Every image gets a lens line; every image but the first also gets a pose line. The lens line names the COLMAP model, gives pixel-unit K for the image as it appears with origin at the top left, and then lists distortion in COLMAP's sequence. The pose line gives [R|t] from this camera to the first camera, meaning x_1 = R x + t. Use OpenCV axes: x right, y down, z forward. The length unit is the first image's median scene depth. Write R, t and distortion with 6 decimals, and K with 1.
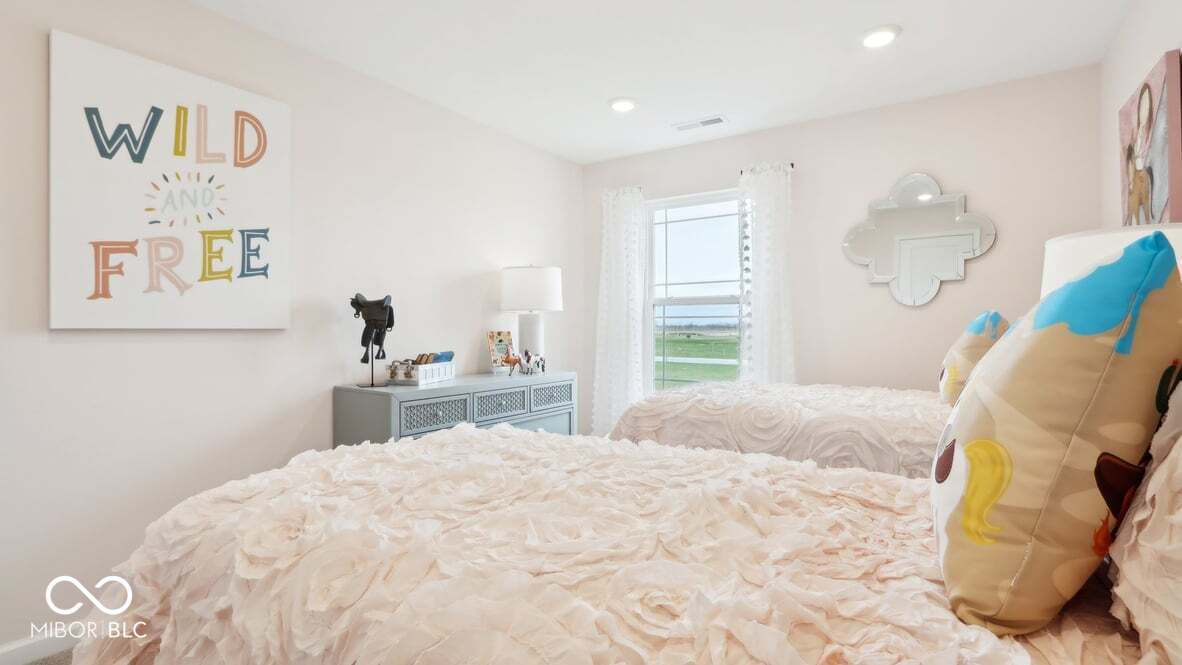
lens RADIAL K [[570.8, 0, 591.0], [0, 570.8, 332.5], [0, 0, 1]] dist [-0.016647, 0.000798]
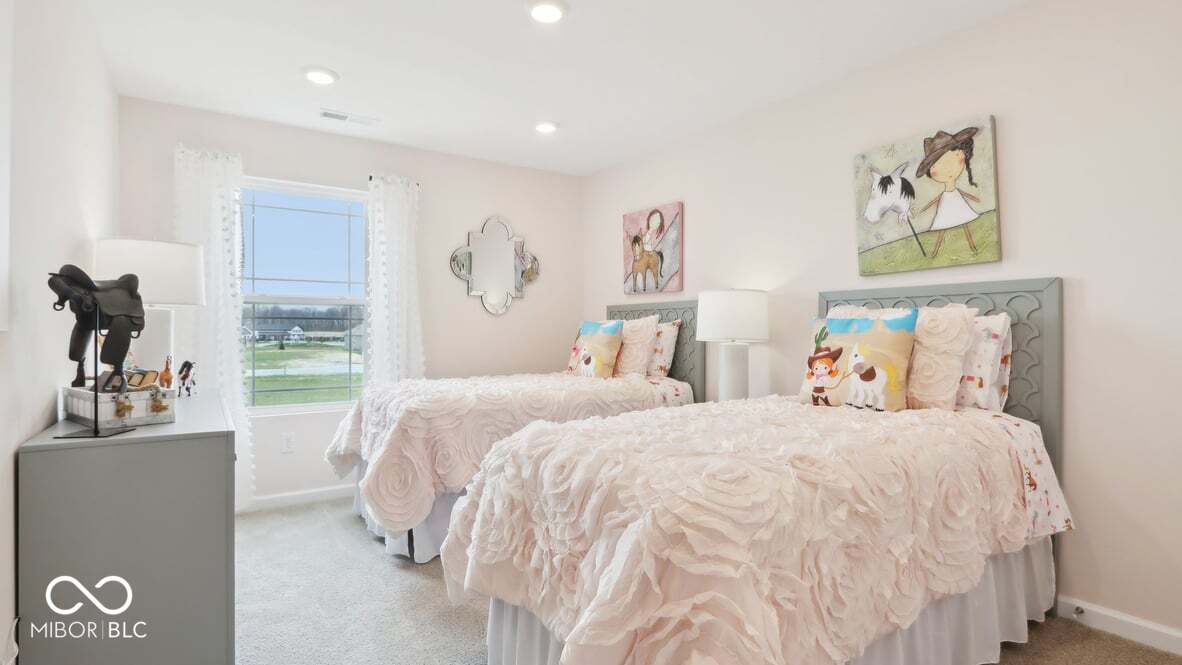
lens RADIAL K [[570.8, 0, 591.0], [0, 570.8, 332.5], [0, 0, 1]] dist [-0.016647, 0.000798]
pose [[0.354899, -0.002078, 0.934902, -0.728229], [0.005024, 0.999987, 0.000316, -0.002786], [-0.934891, 0.004585, 0.354905, 0.356355]]
